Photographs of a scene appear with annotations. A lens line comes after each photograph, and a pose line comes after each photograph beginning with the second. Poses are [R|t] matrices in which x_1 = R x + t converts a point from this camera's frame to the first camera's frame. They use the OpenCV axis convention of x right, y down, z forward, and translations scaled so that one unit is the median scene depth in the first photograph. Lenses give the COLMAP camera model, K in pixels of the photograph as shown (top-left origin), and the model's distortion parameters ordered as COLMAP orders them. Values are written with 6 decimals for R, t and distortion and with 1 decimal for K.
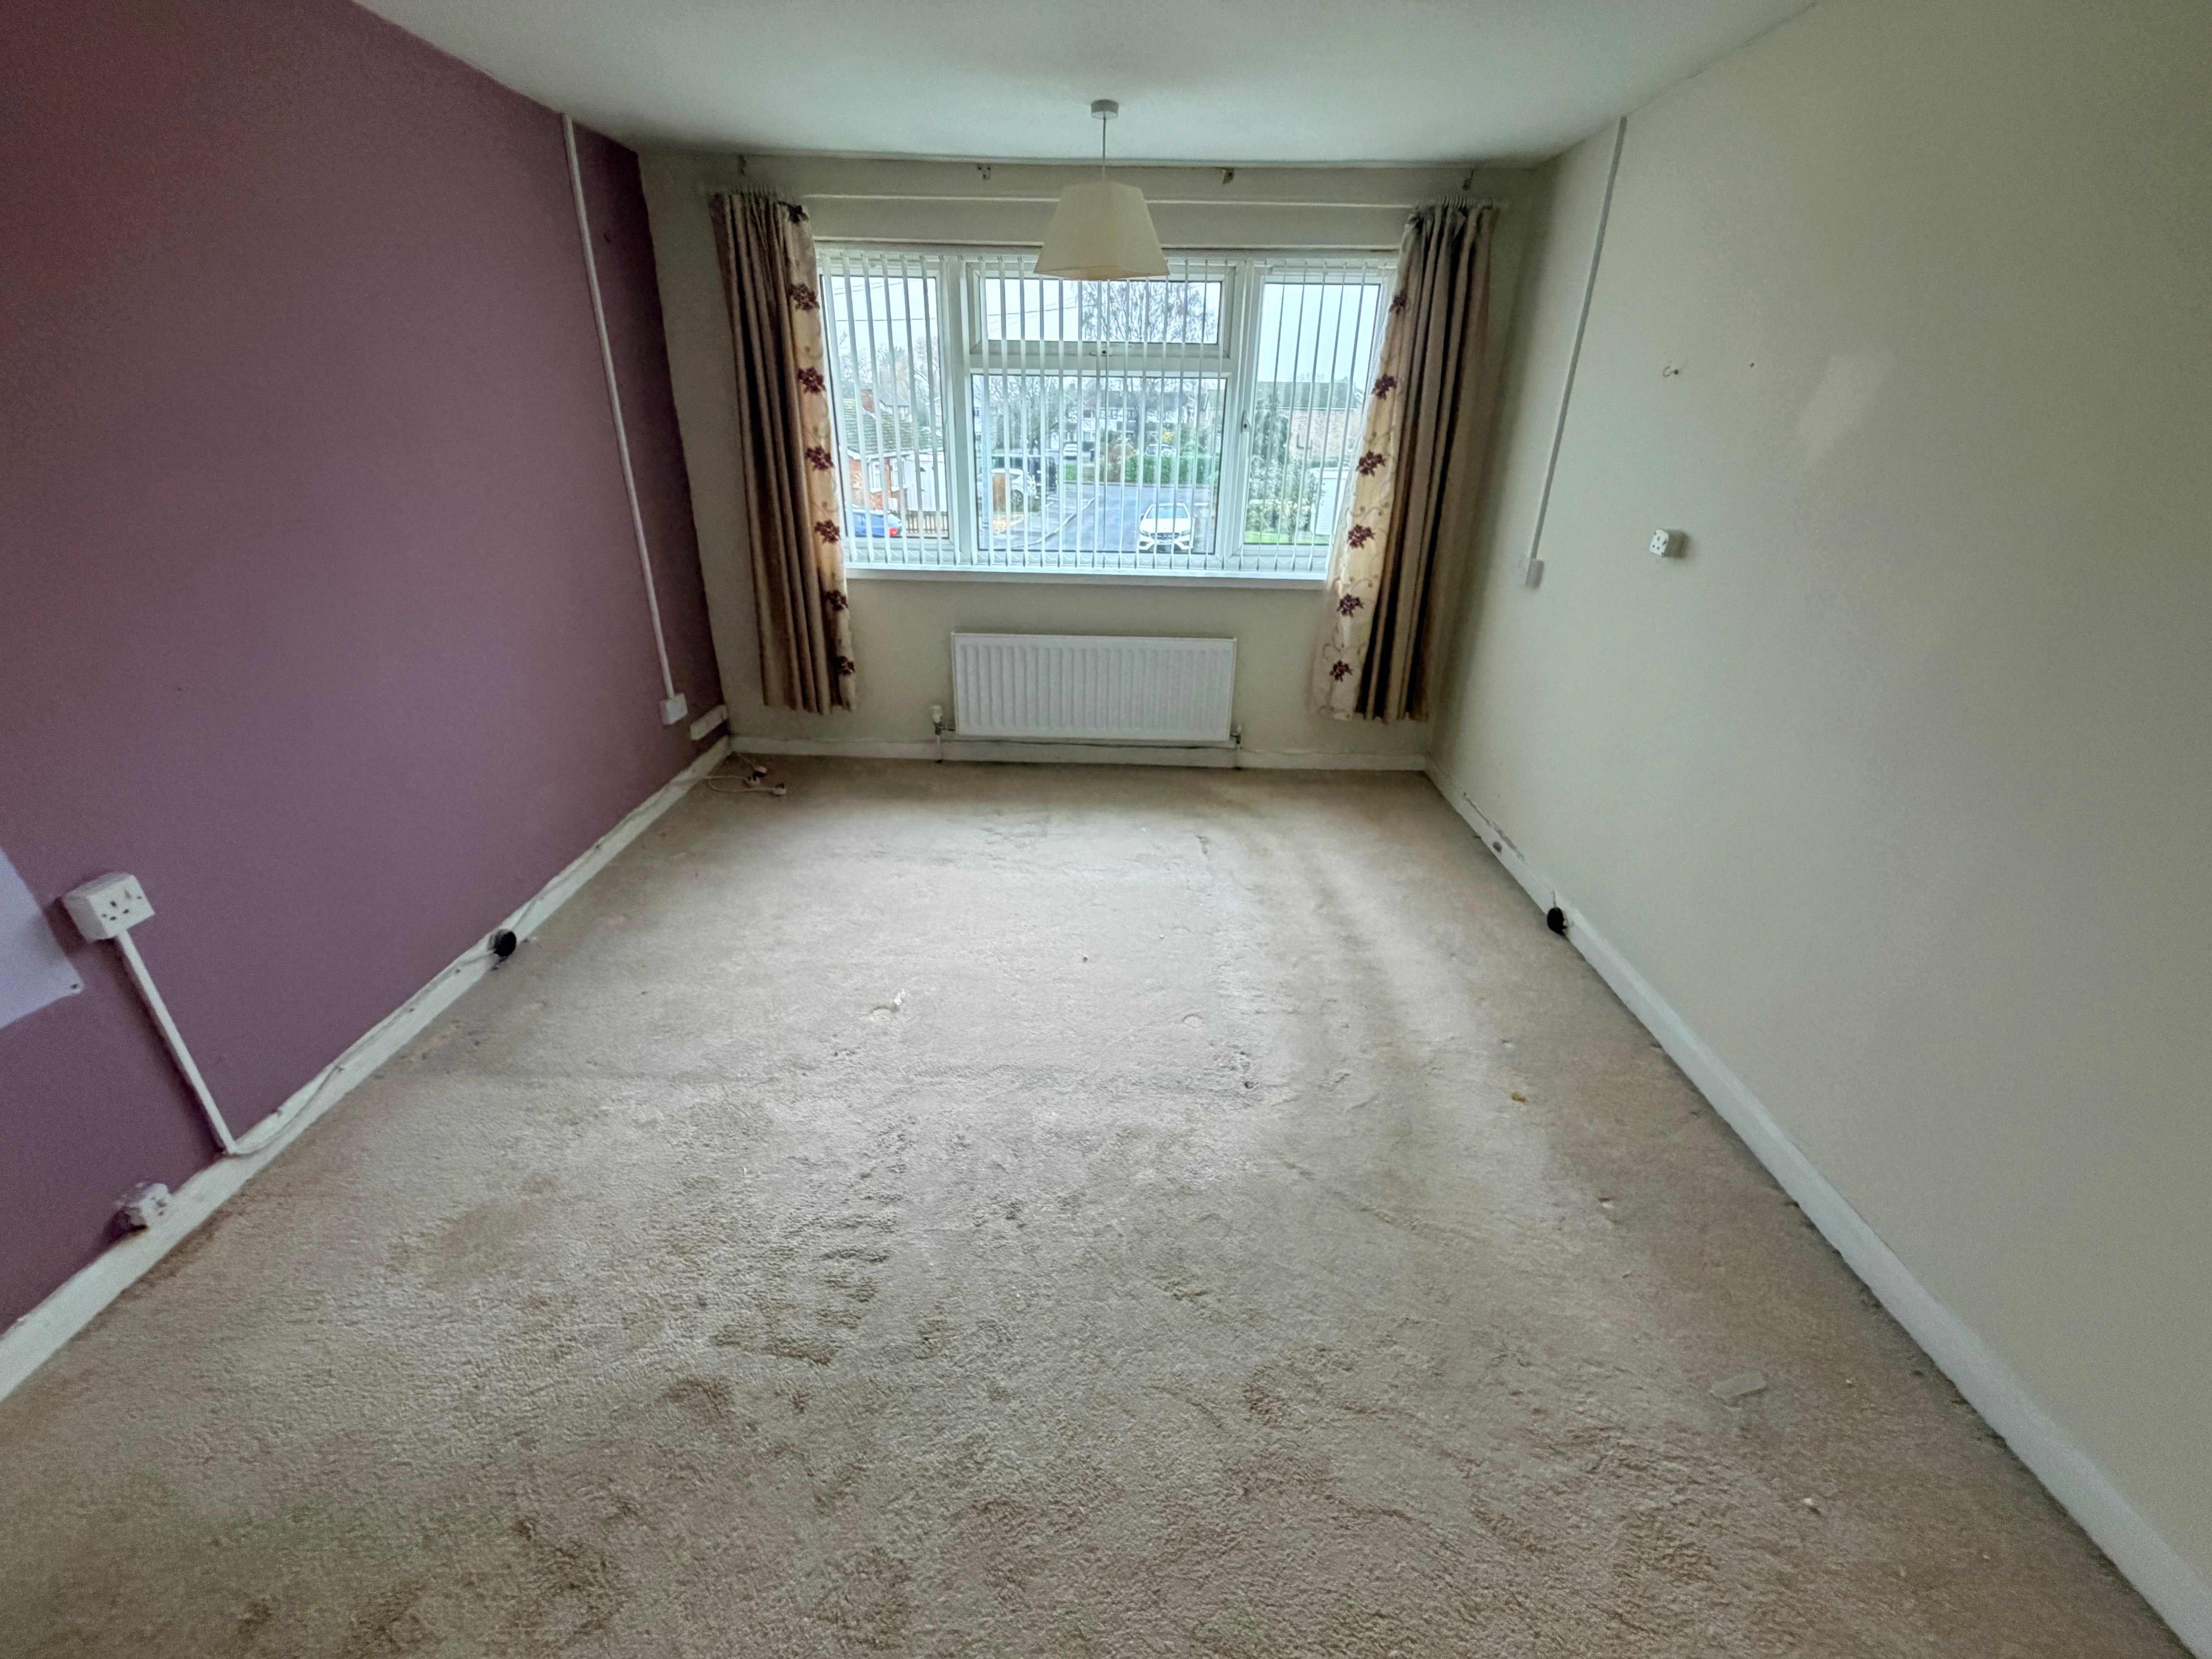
lens RADIAL K [[885.6, 0, 1089.0], [0, 885.6, 825.3], [0, 0, 1]] dist [-0.002462, -0.000195]
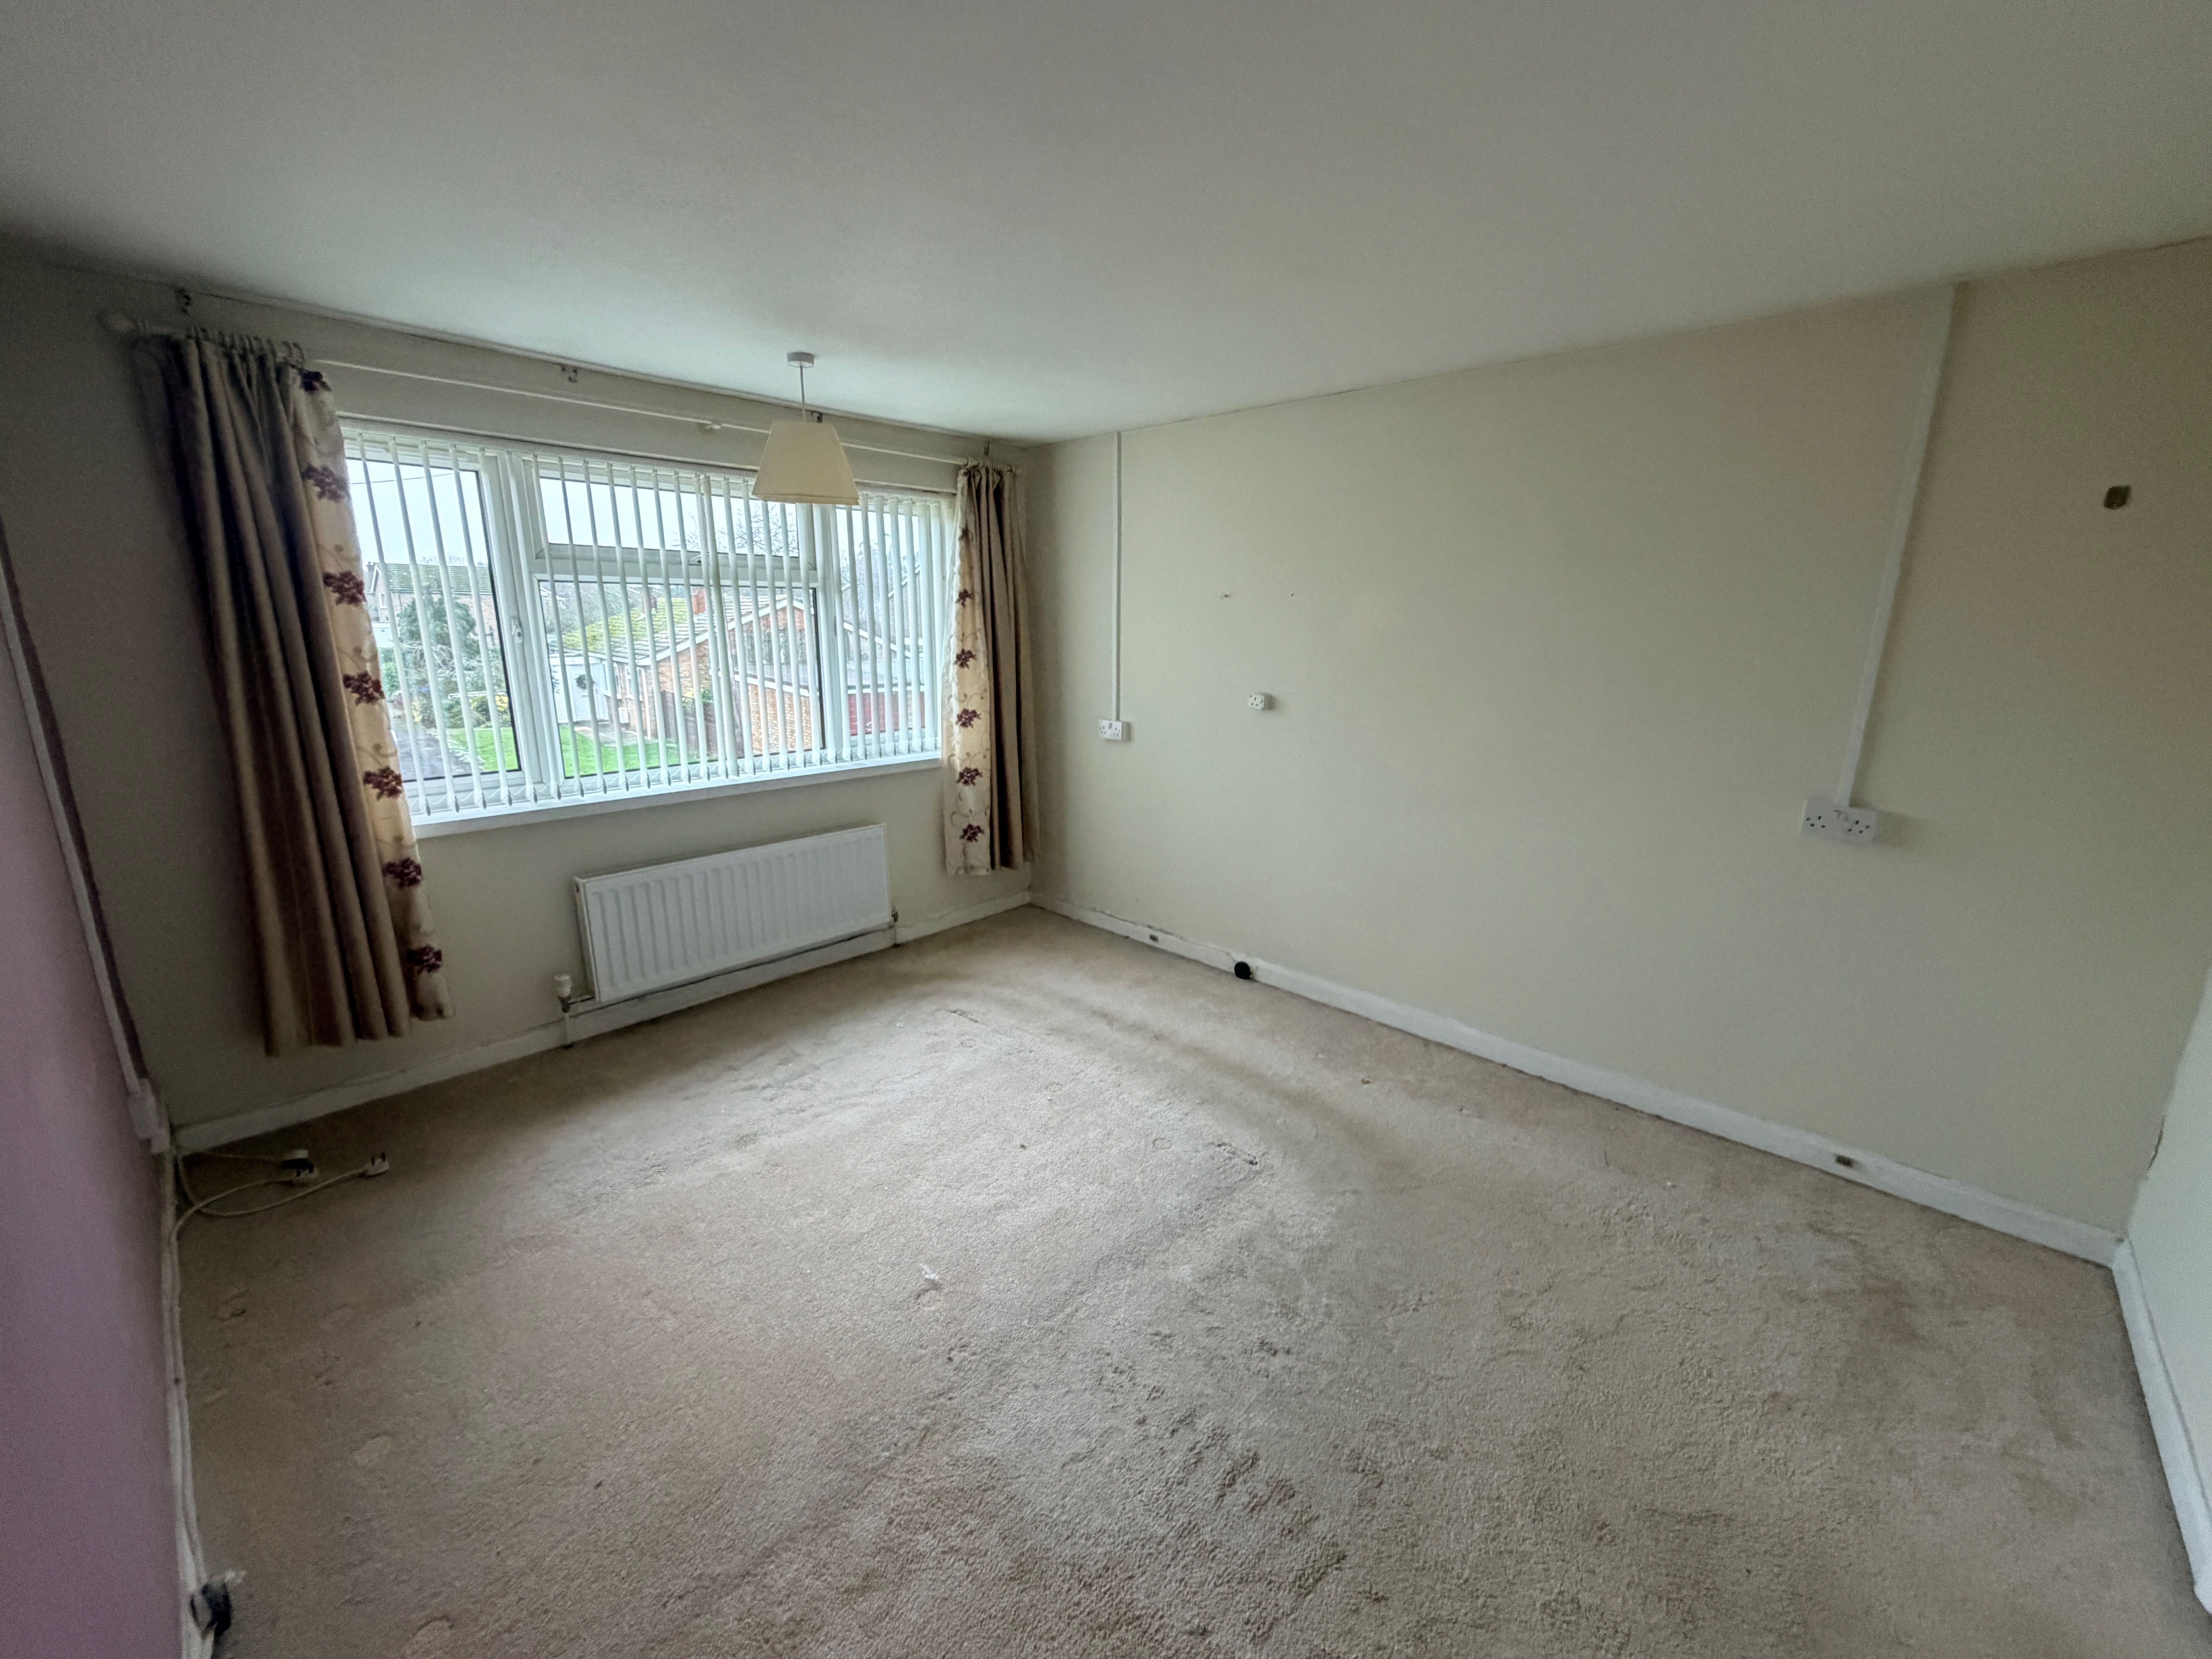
lens RADIAL K [[885.6, 0, 1098.6], [0, 885.6, 821.9], [0, 0, 1]] dist [-0.002462, -0.000195]
pose [[0.669669, -0.180515, 0.720387, -0.470176], [0.311980, 0.948648, -0.052303, -0.090724], [-0.673952, 0.259772, 0.691597, 0.131644]]
